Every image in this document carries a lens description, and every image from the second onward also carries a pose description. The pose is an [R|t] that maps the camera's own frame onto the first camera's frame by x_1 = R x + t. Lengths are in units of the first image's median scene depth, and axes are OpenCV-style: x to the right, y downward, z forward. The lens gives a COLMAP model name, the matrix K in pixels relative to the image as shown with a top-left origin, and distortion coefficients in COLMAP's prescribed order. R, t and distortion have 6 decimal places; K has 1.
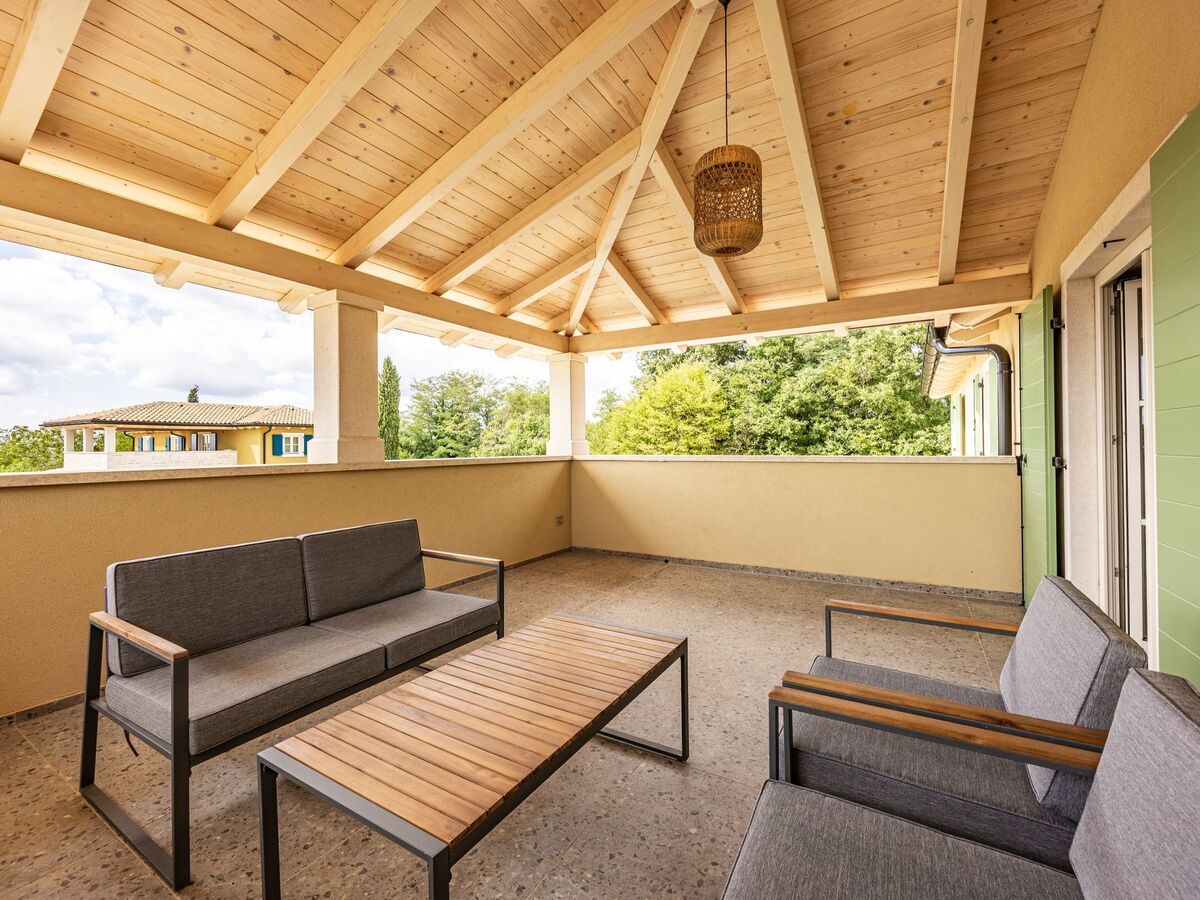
lens RADIAL K [[511.2, 0, 605.6], [0, 511.2, 444.9], [0, 0, 1]] dist [0.001094, 0.000032]
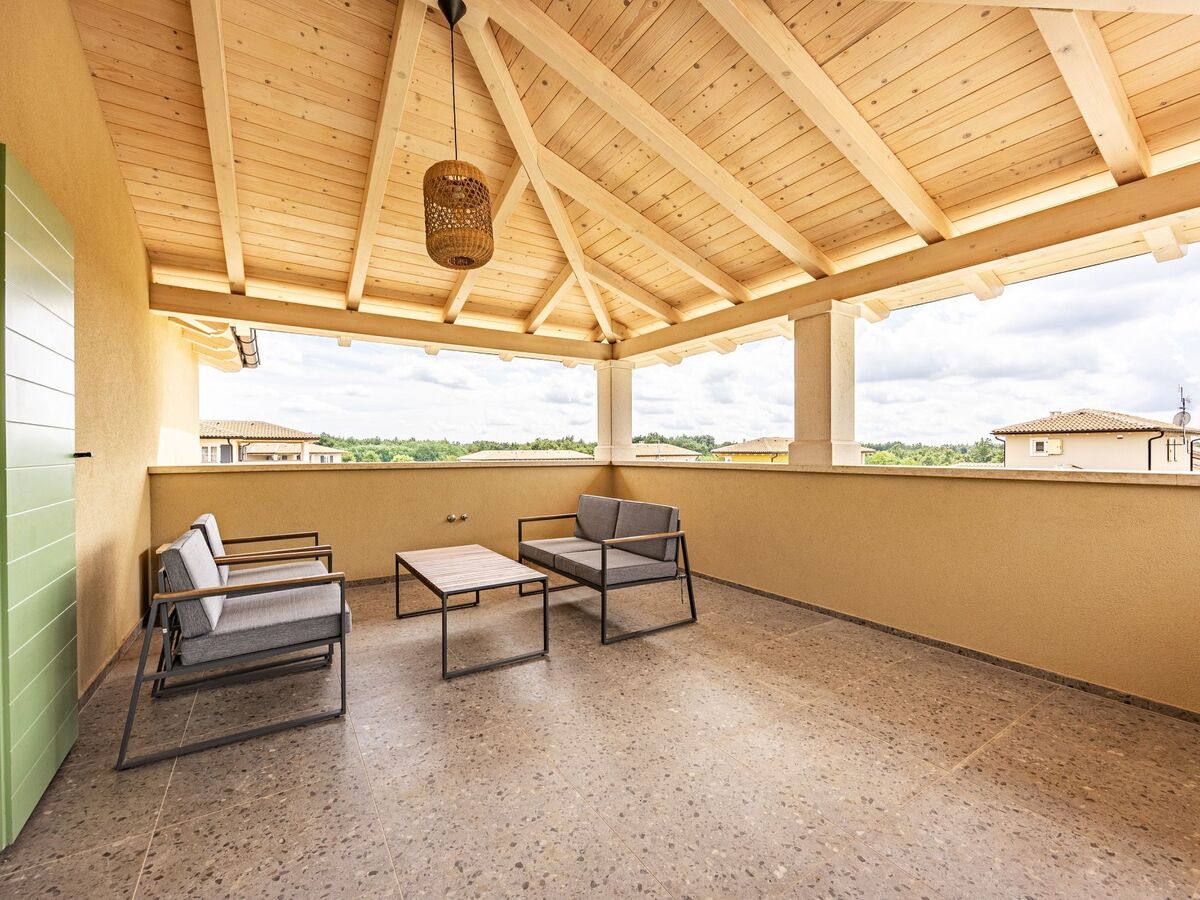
lens RADIAL K [[511.2, 0, 606.1], [0, 511.2, 455.2], [0, 0, 1]] dist [0.001094, 0.000032]
pose [[-0.430519, 0.016096, -0.902438, 0.691897], [0.007597, 0.999870, 0.014210, -0.003595], [0.902550, -0.000739, -0.430585, 1.143557]]
